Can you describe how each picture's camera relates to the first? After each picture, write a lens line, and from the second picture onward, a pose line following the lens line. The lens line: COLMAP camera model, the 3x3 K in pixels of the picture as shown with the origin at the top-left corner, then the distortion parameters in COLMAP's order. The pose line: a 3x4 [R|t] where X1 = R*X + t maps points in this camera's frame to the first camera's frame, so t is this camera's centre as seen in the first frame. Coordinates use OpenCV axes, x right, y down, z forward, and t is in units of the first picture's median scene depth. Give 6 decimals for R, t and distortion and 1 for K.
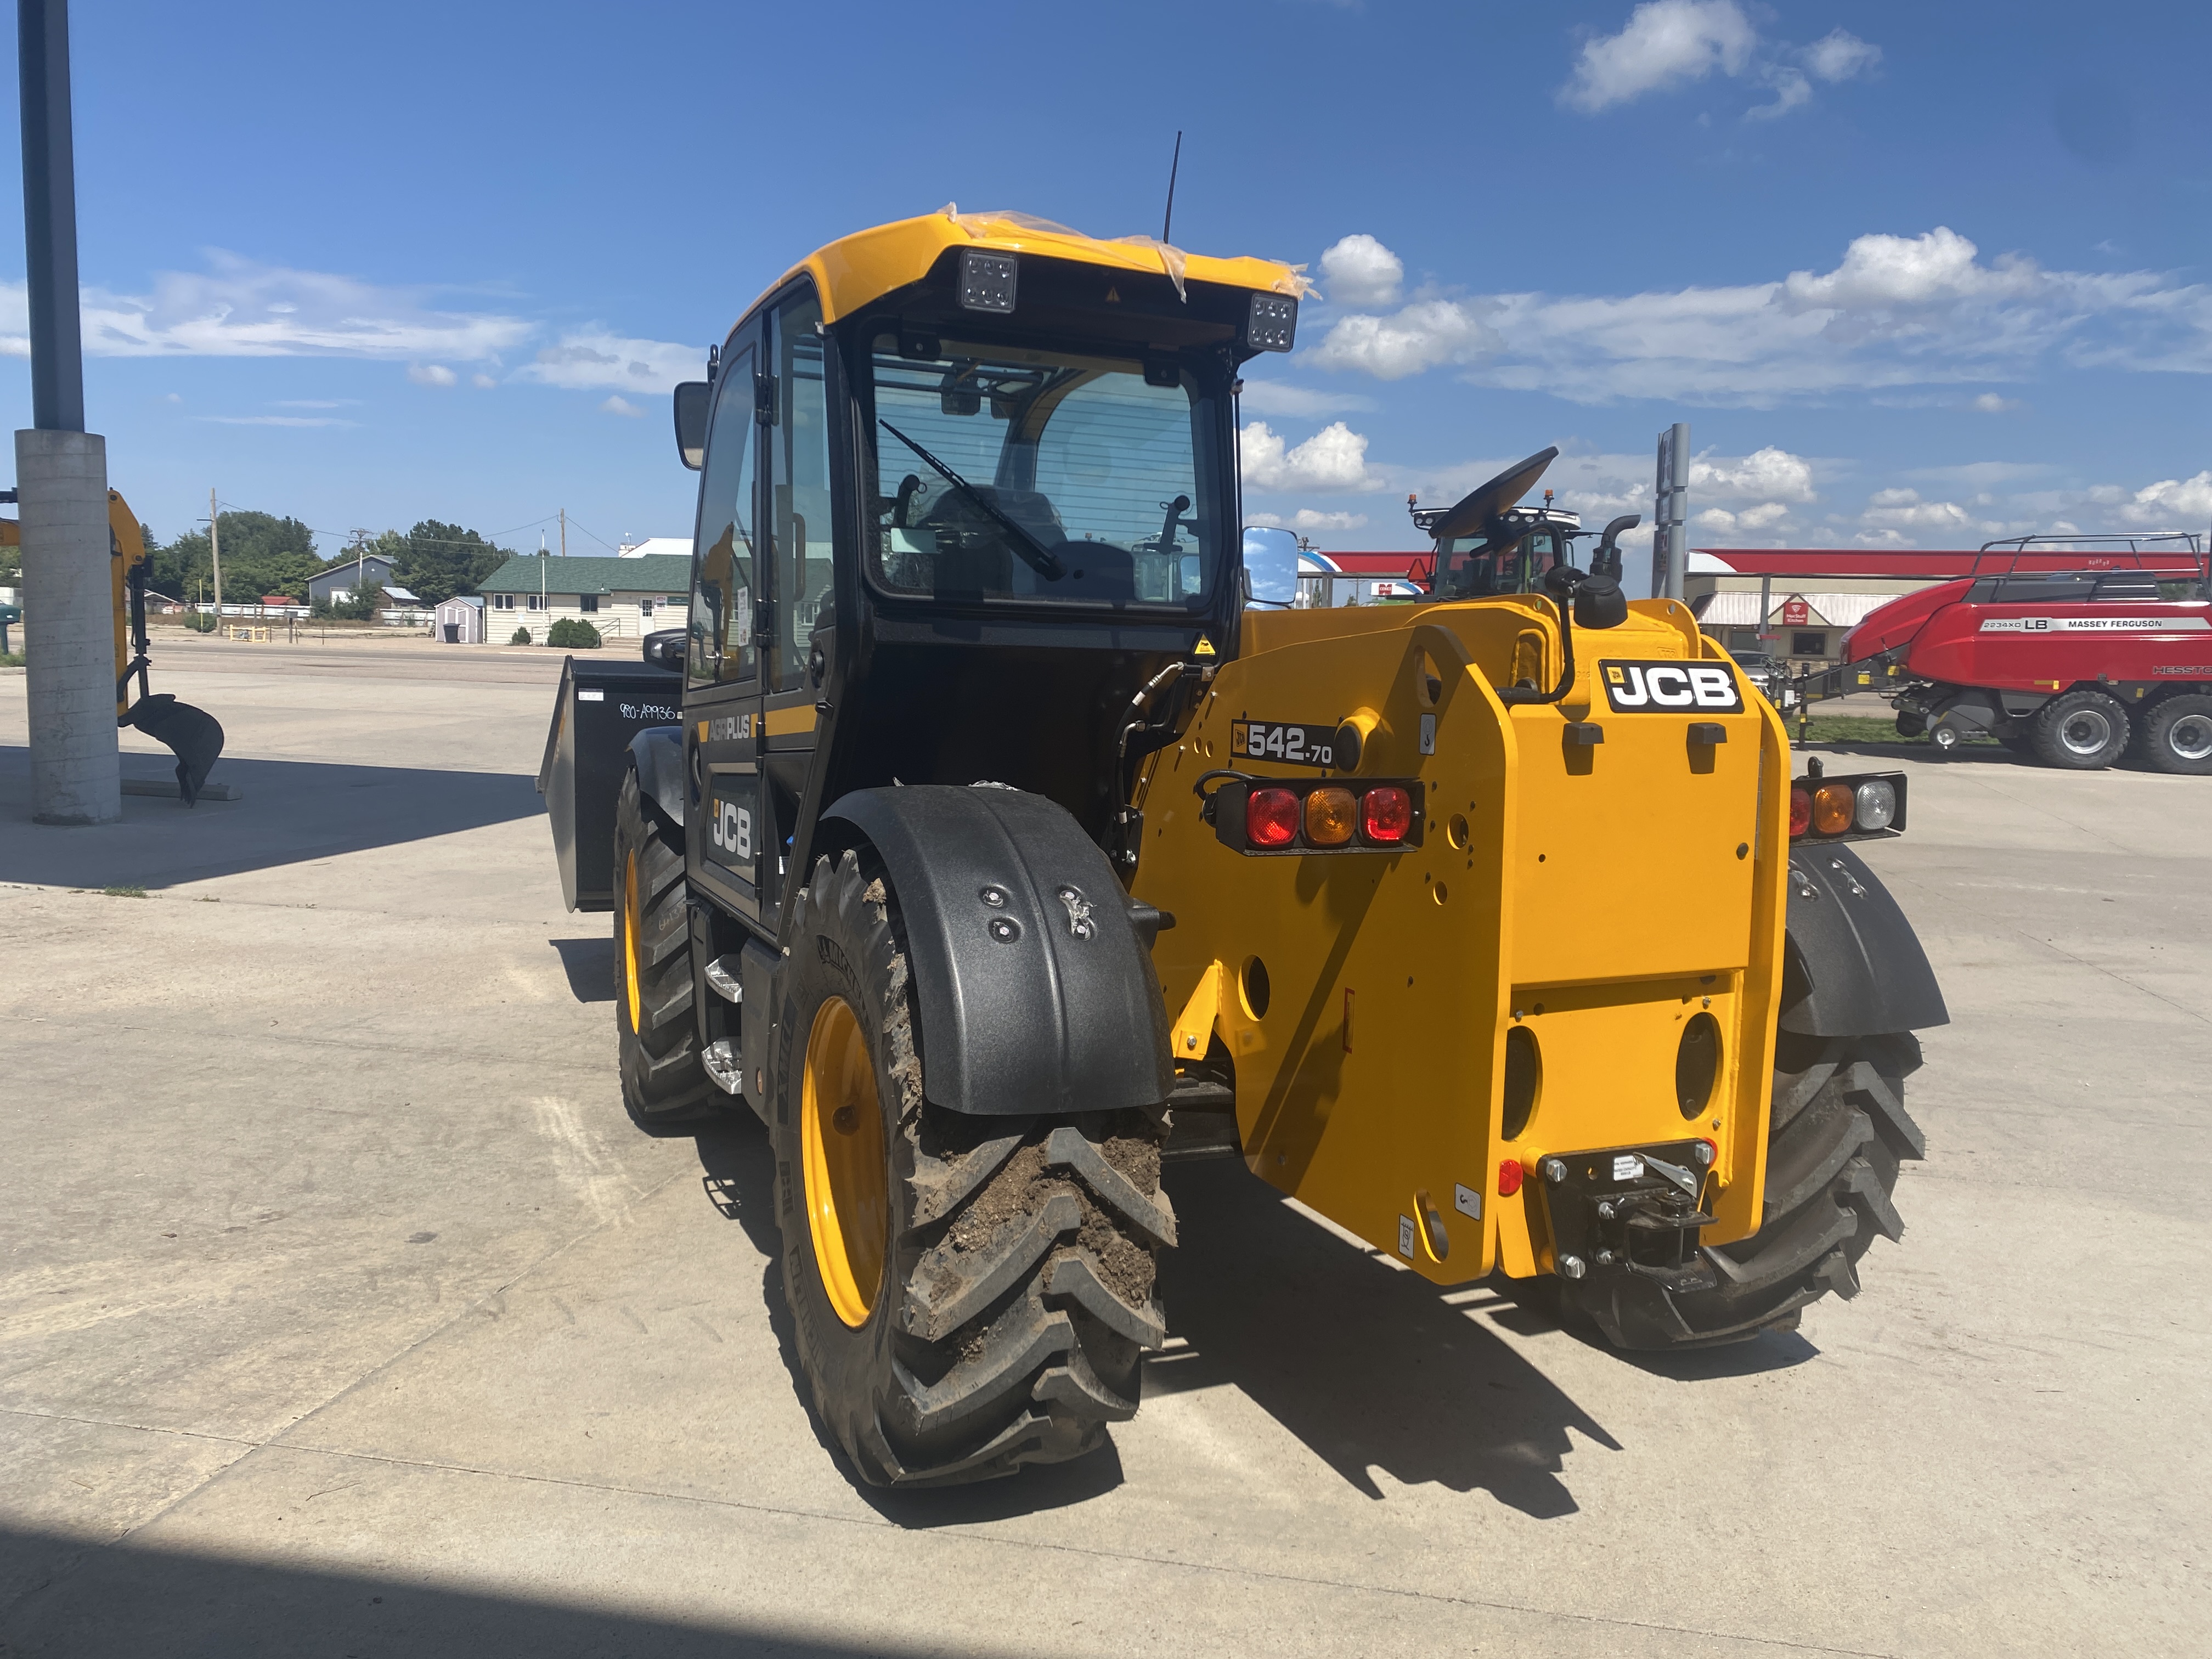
lens RADIAL K [[1684.0, 0, 1113.6], [0, 1684.0, 825.3], [0, 0, 1]] dist [0.008477, 0.004372]
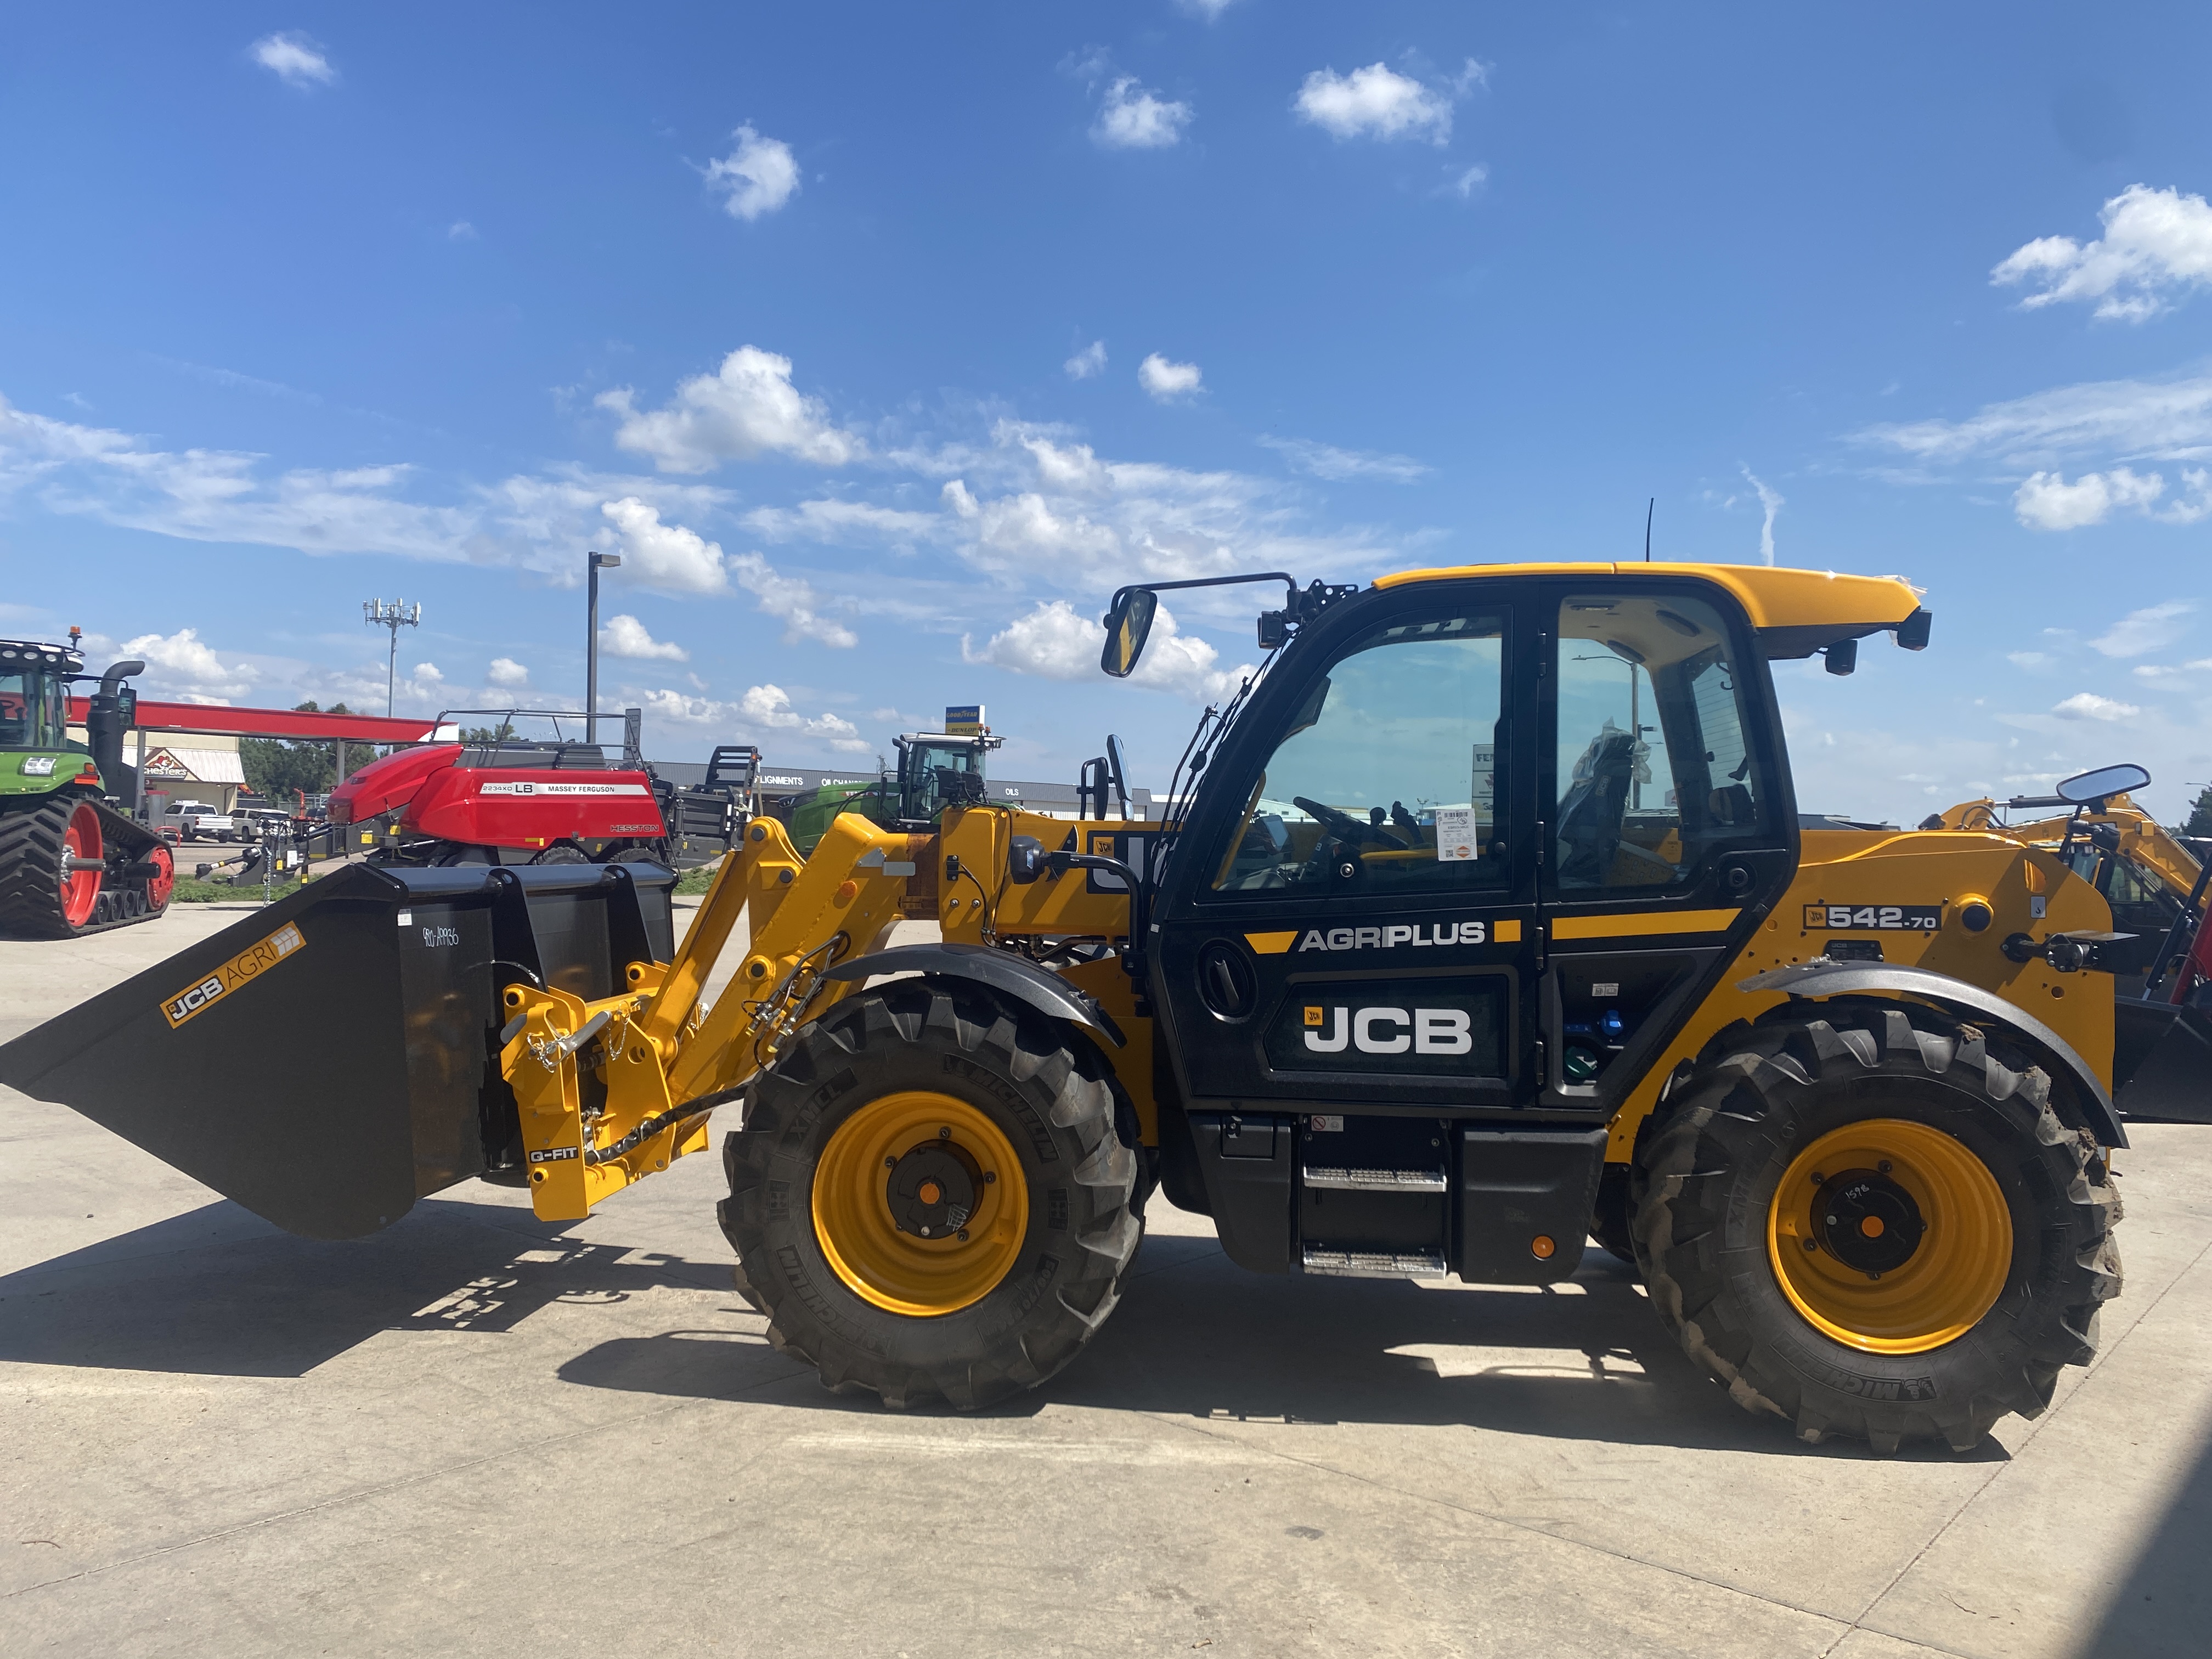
lens RADIAL K [[1684.0, 0, 1113.5], [0, 1684.0, 837.5], [0, 0, 1]] dist [0.008477, 0.004372]
pose [[0.488915, -0.013899, 0.872221, -1.098242], [0.083454, 0.996032, -0.030907, -0.090096], [-0.868331, 0.087901, 0.488135, 0.556498]]
